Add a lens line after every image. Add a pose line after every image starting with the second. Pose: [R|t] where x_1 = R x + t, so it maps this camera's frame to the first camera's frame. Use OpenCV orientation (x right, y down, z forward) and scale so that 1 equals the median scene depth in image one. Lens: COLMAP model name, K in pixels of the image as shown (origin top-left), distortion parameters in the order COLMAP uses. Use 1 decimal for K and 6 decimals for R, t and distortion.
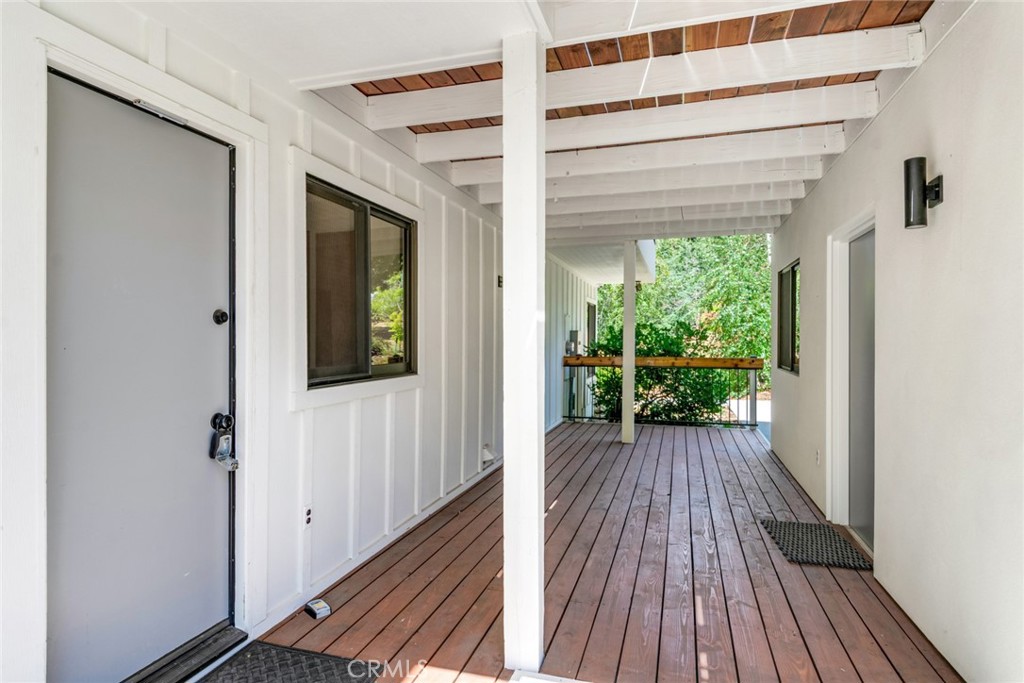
lens RADIAL K [[553.8, 0, 512.9], [0, 553.8, 339.6], [0, 0, 1]] dist [0.004454, -0.000835]
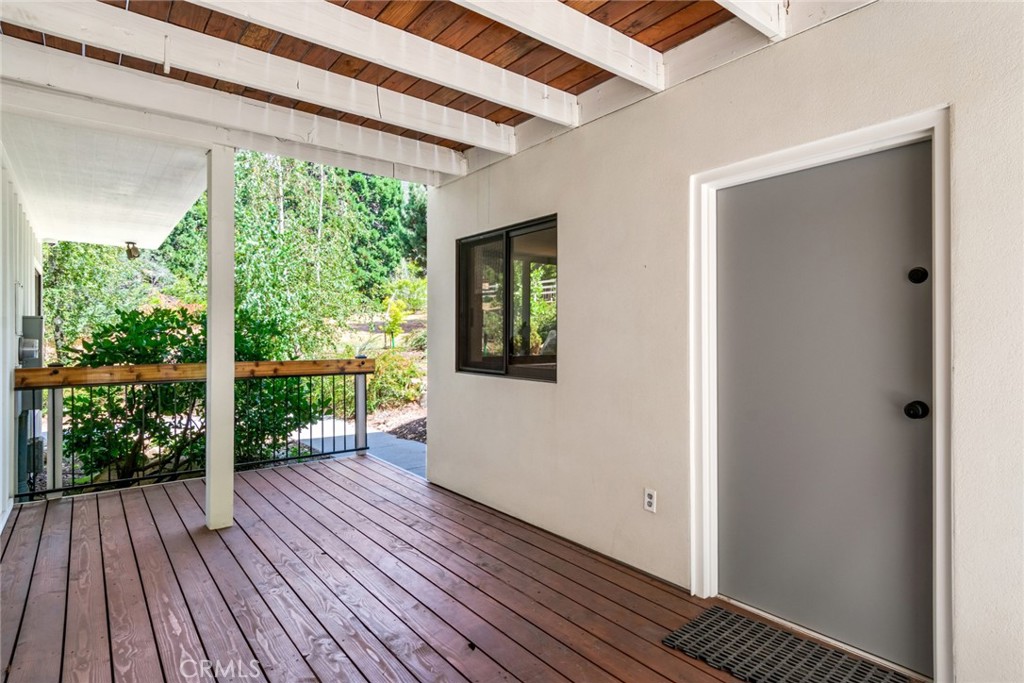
lens RADIAL K [[553.8, 0, 512.8], [0, 553.8, 337.2], [0, 0, 1]] dist [0.004454, -0.000835]
pose [[0.572192, -0.003105, 0.820114, -0.058032], [0.005038, 0.999987, 0.000271, 0.005160], [-0.820104, 0.003976, 0.572201, 0.403368]]
